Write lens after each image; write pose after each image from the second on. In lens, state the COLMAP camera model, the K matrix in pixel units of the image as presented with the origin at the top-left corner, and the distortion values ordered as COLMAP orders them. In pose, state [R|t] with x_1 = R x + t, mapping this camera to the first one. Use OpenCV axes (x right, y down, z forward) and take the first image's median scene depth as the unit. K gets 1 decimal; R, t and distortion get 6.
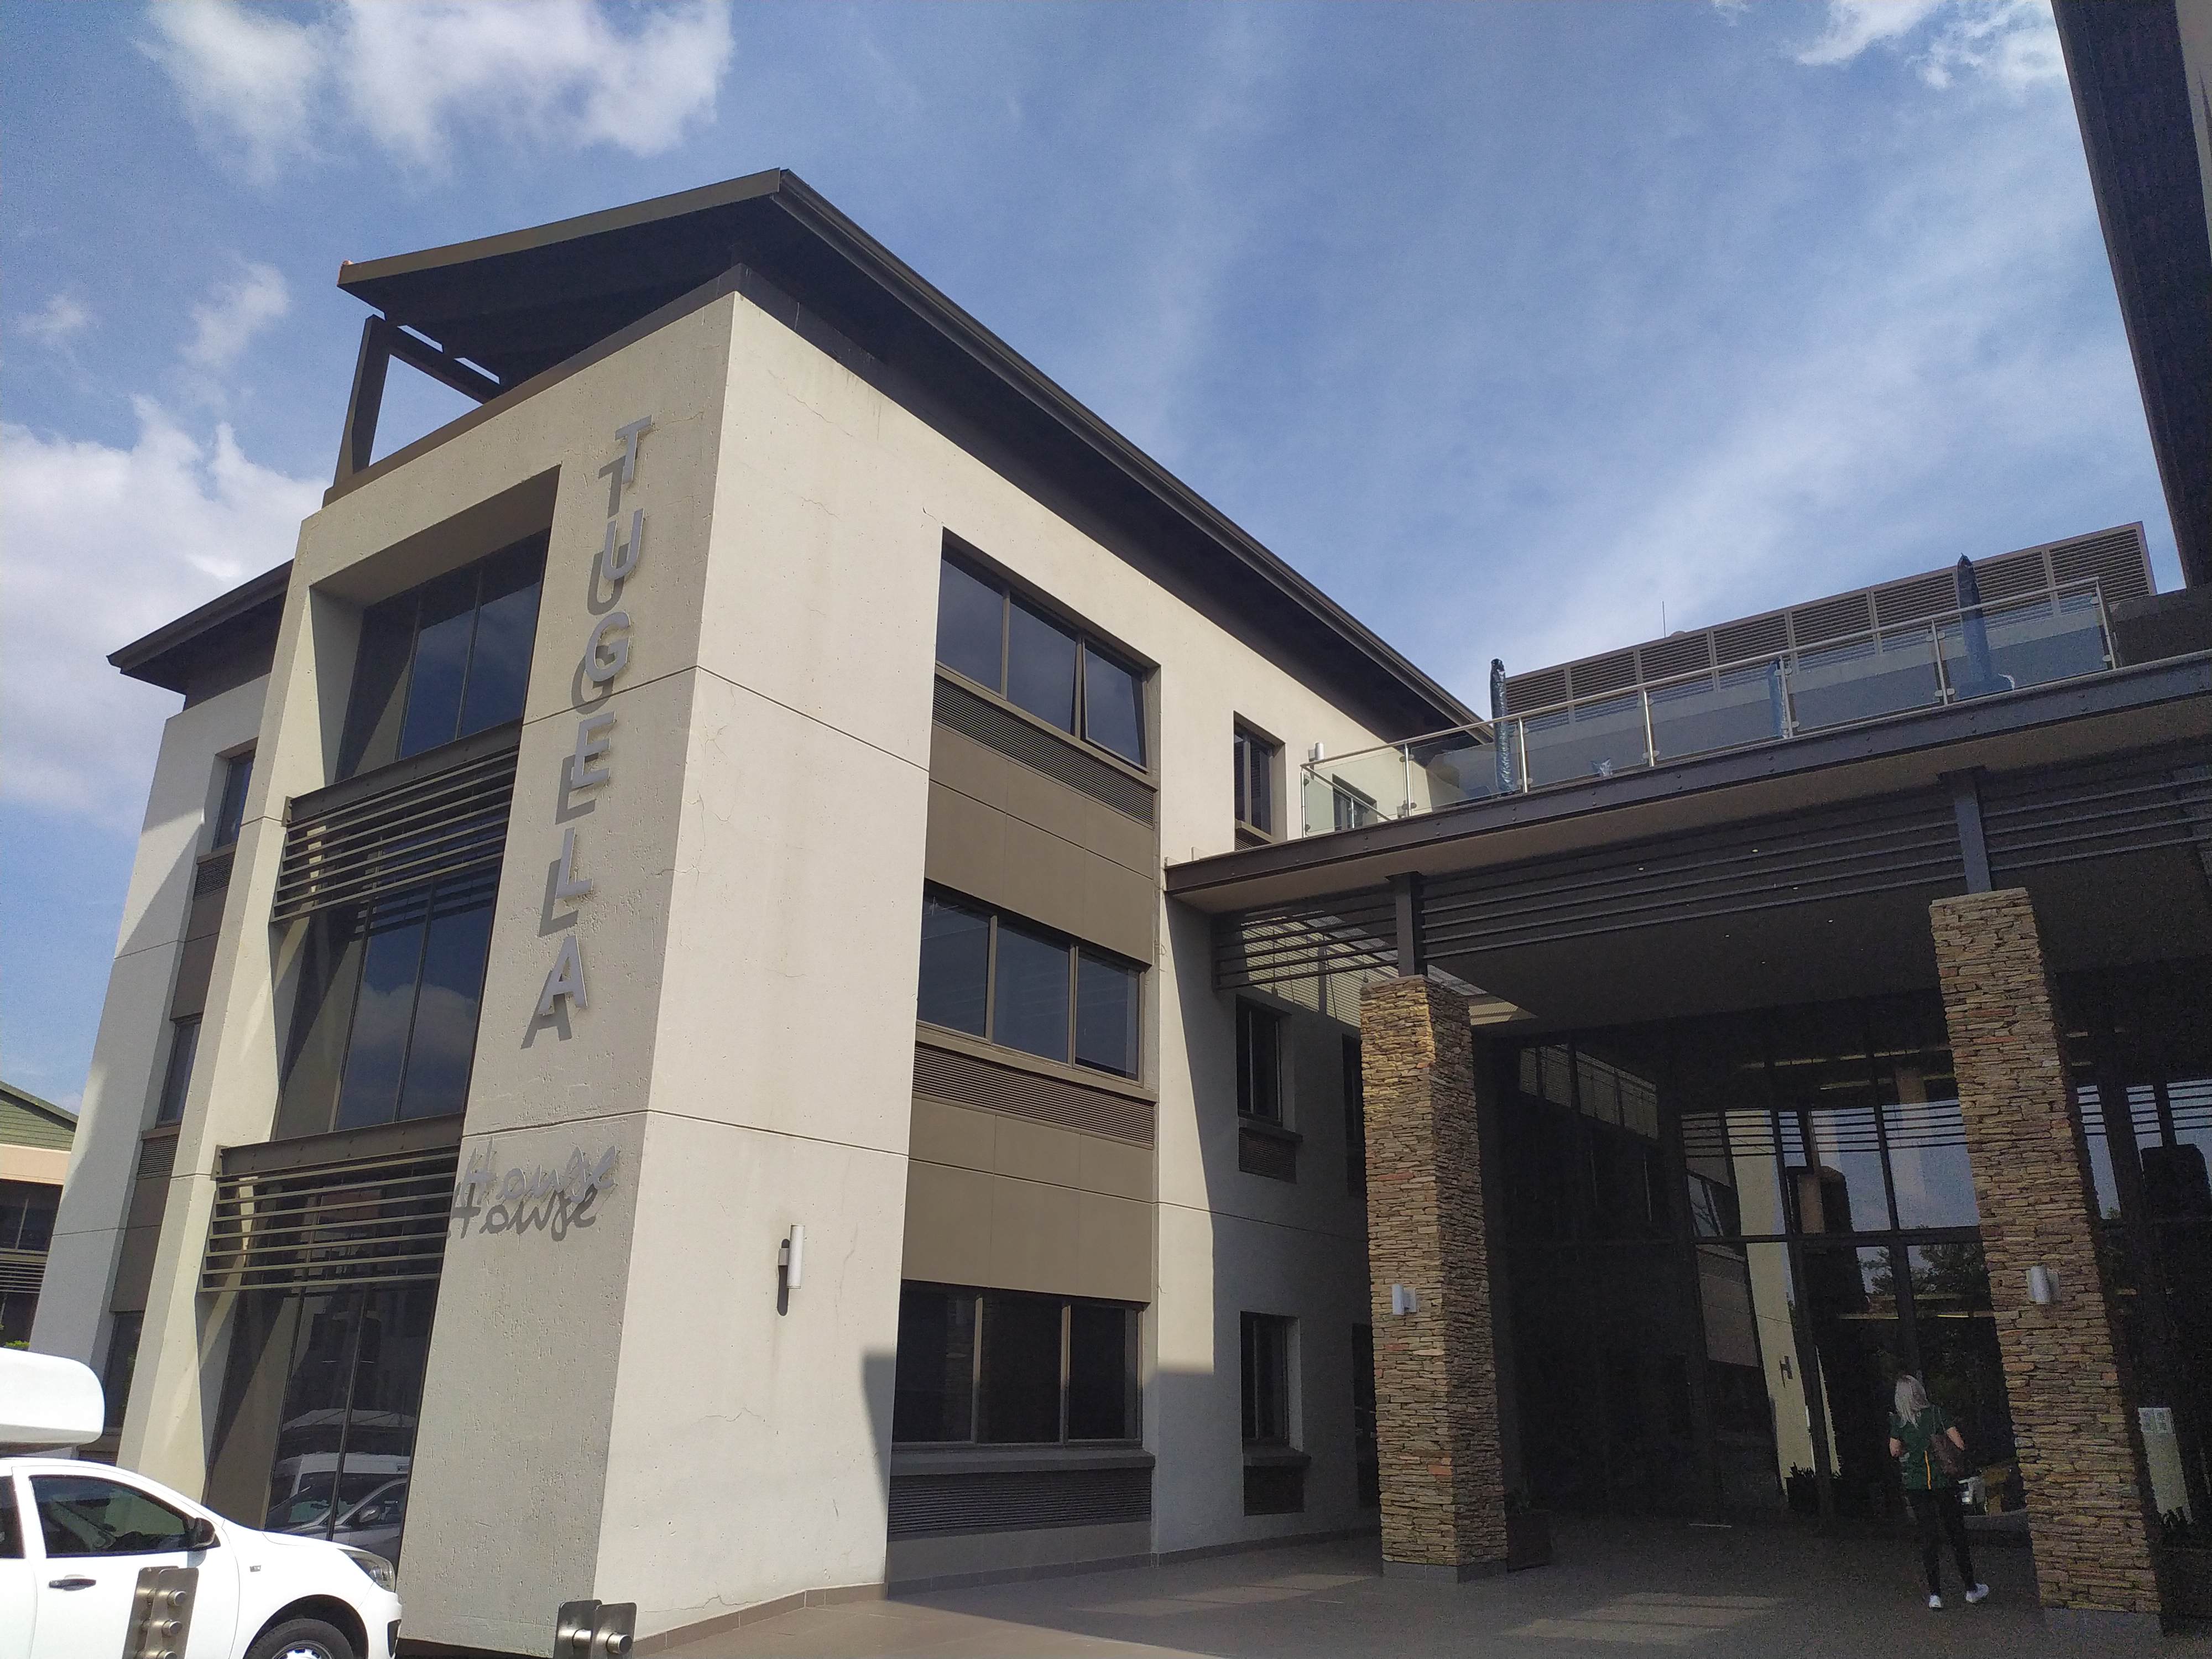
lens RADIAL K [[1669.4, 0, 1106.0], [0, 1669.4, 829.5], [0, 0, 1]] dist [0.088389, -0.080580]
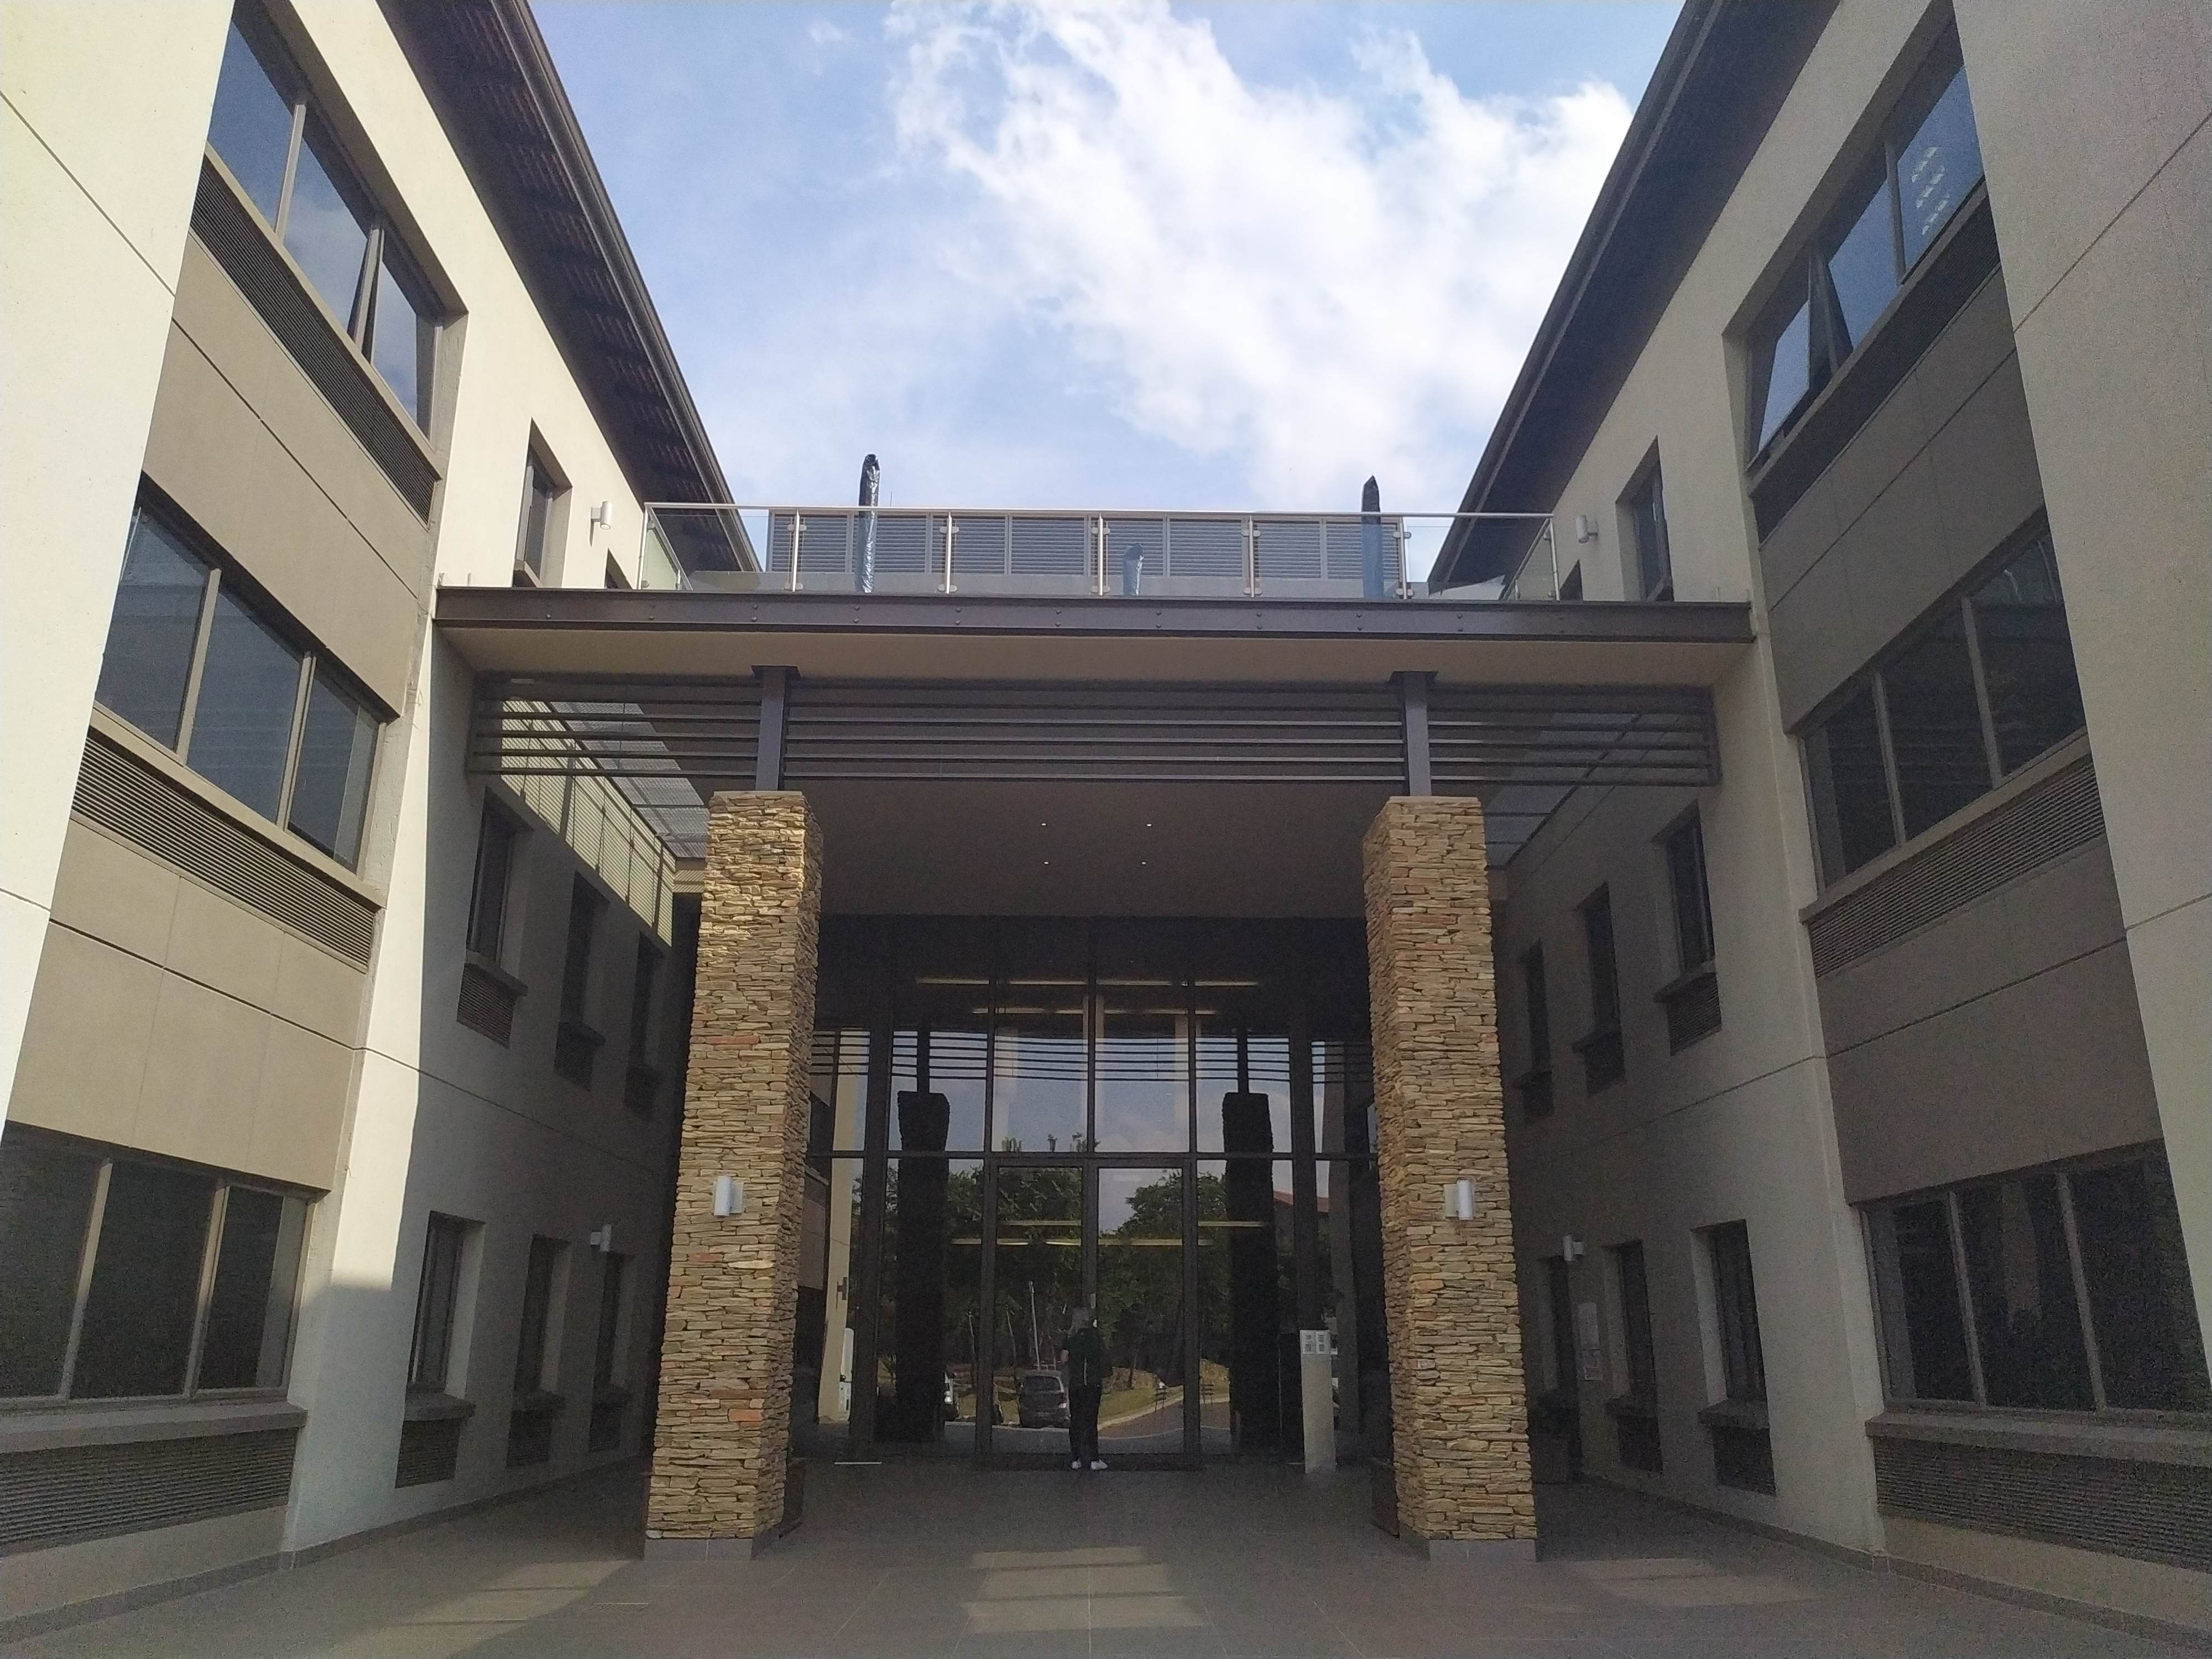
lens RADIAL K [[1680.1, 0, 1115.0], [0, 1680.1, 812.7], [0, 0, 1]] dist [0.072861, -0.074057]
pose [[0.799427, 0.177264, 0.574016, -0.156679], [-0.193329, 0.980560, -0.033563, 0.101694], [-0.568807, -0.084143, 0.818156, 0.291098]]
